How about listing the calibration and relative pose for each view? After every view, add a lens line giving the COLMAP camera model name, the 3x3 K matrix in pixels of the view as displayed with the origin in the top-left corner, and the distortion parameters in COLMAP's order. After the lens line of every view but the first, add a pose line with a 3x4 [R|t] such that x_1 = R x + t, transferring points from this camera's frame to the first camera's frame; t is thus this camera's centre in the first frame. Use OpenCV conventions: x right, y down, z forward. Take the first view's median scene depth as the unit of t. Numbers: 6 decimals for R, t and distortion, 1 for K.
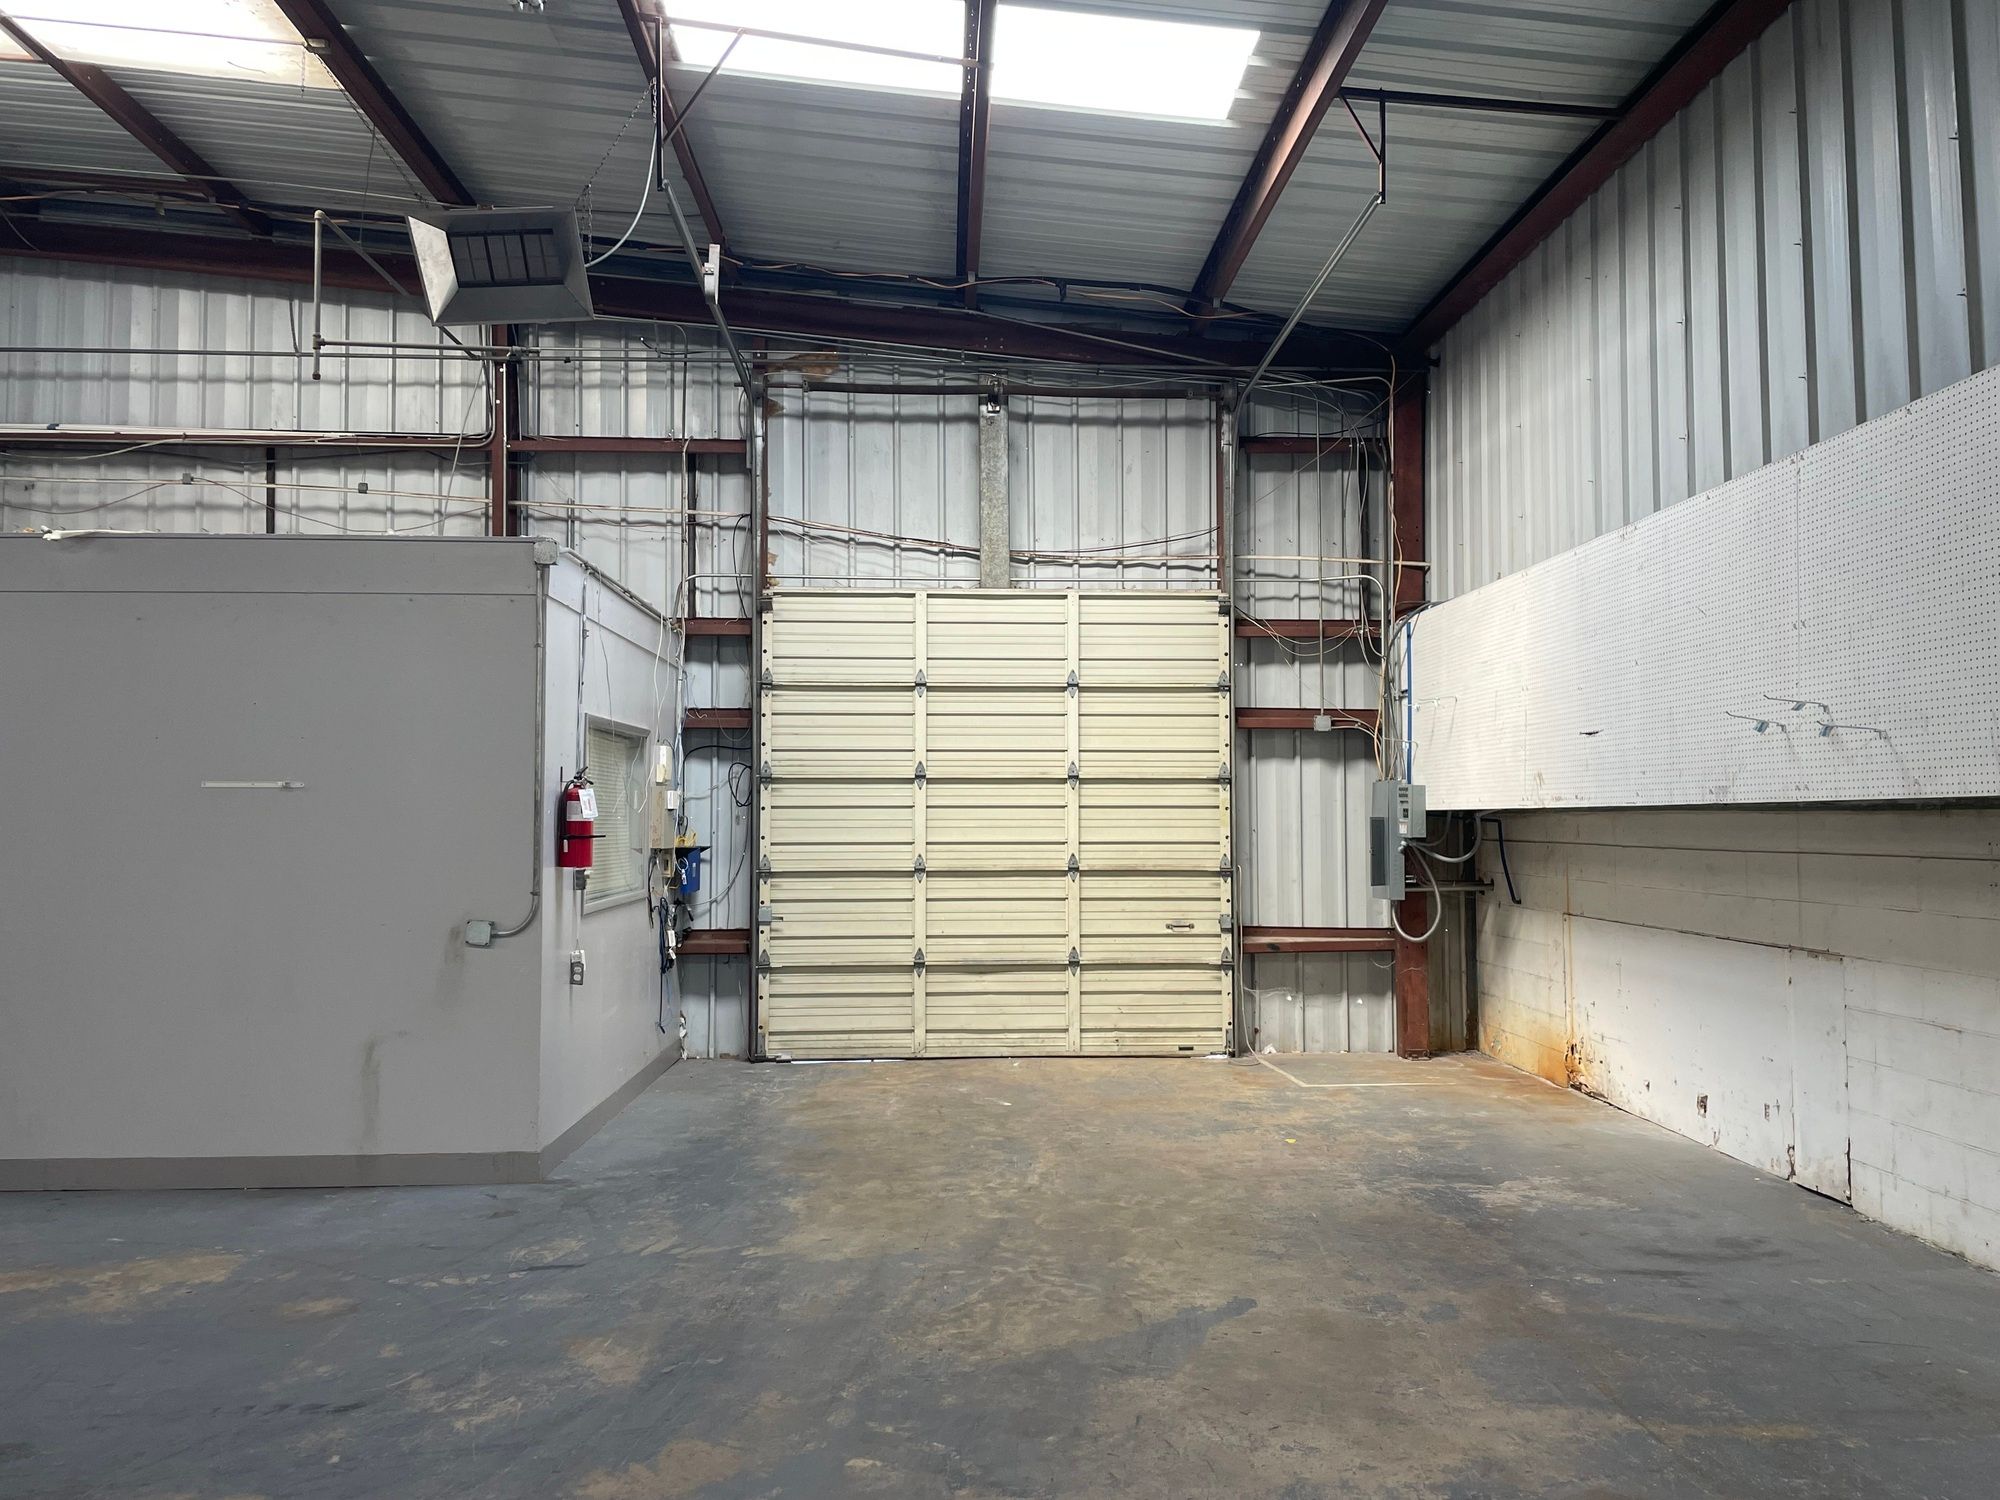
lens RADIAL K [[1509.9, 0, 1014.4], [0, 1509.9, 743.5], [0, 0, 1]] dist [0.080478, -0.101150]
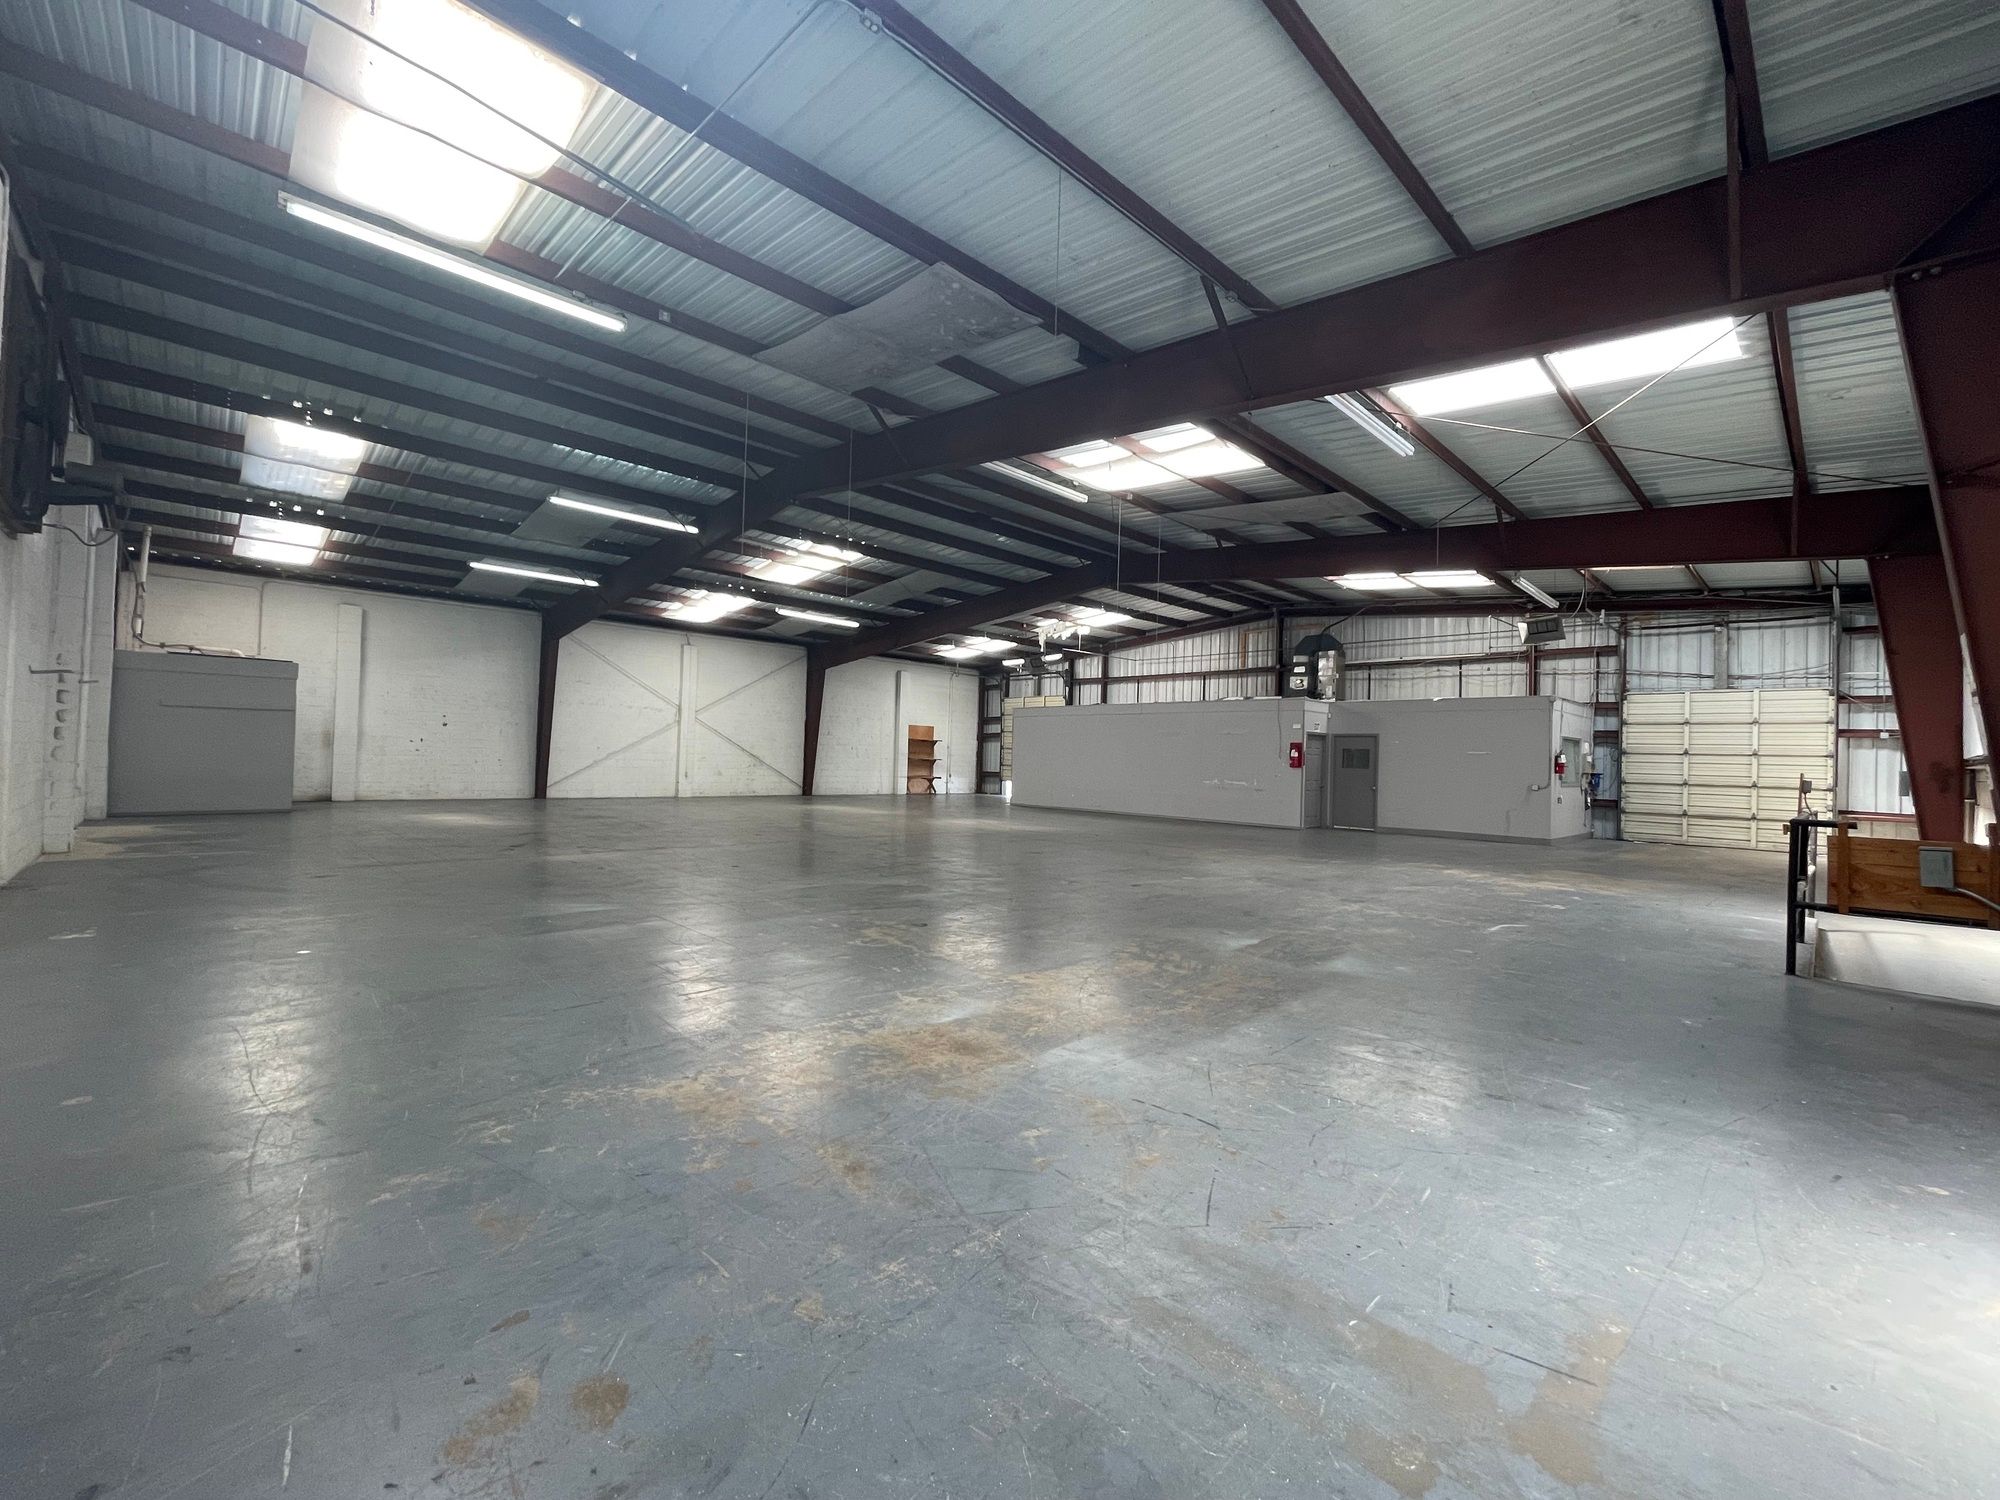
lens RADIAL K [[803.5, 0, 1027.8], [0, 803.5, 748.5], [0, 0, 1]] dist [-0.000360, 0.001057]
pose [[0.666246, 0.011939, -0.745637, 0.259701], [0.008622, 0.999682, 0.023710, -0.036691], [0.745682, -0.022225, 0.665931, -1.059395]]
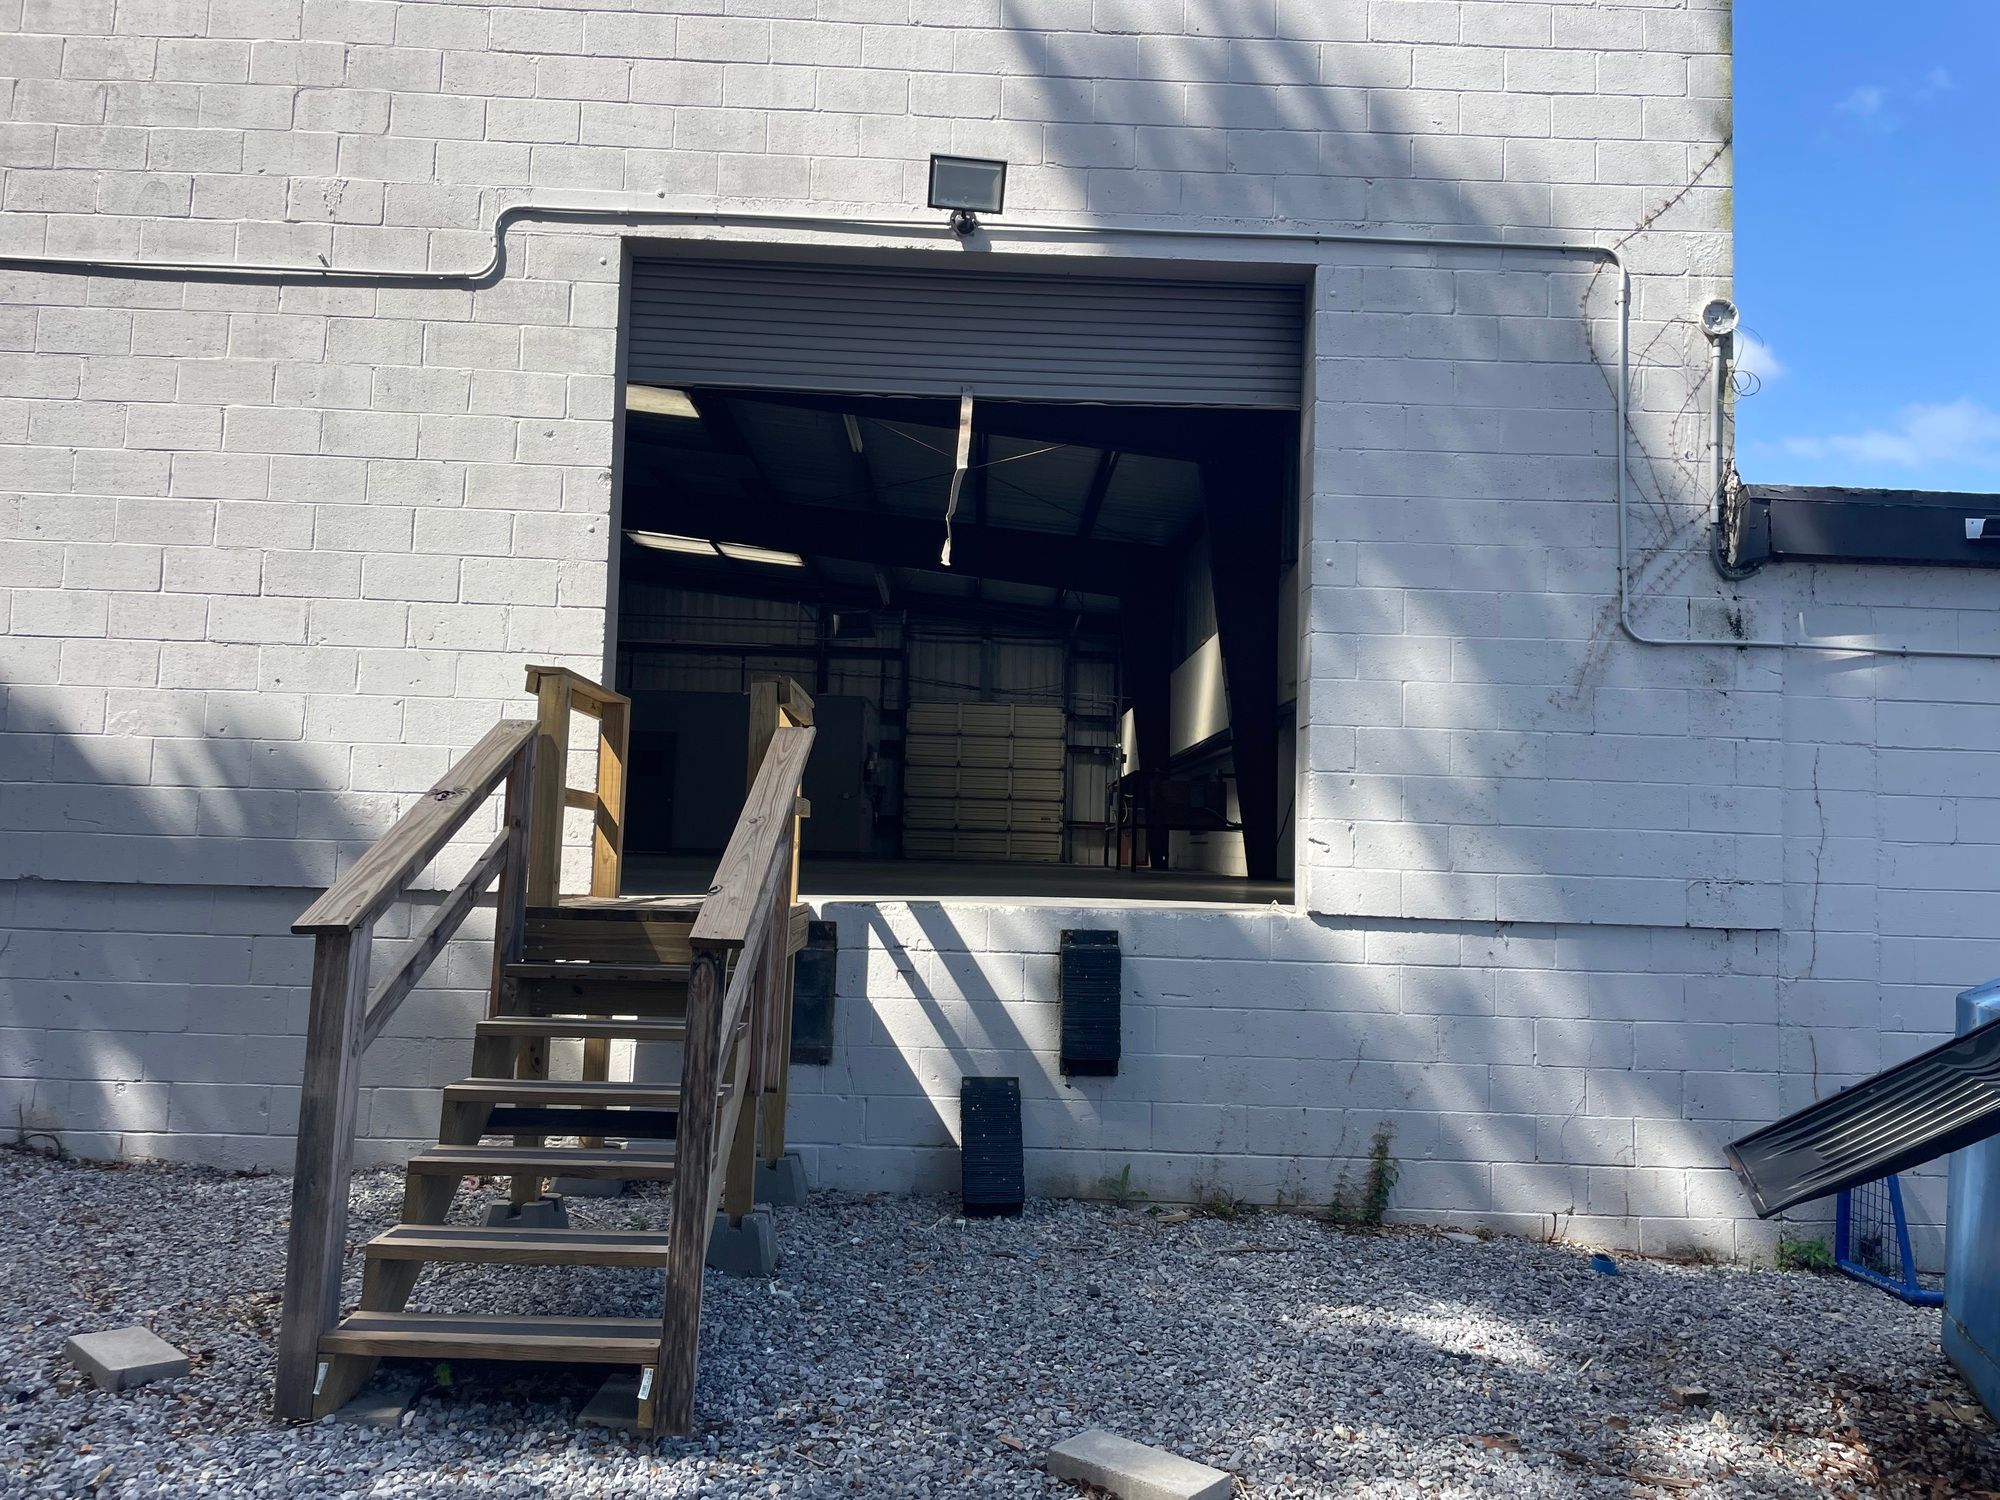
lens RADIAL K [[1509.9, 0, 1002.7], [0, 1509.9, 747.6], [0, 0, 1]] dist [0.080478, -0.101150]
pose [[0.998821, 0.025953, -0.041024, 0.144462], [-0.026703, 0.999484, -0.017840, 0.037906], [0.040539, 0.018915, 0.998999, -1.942610]]
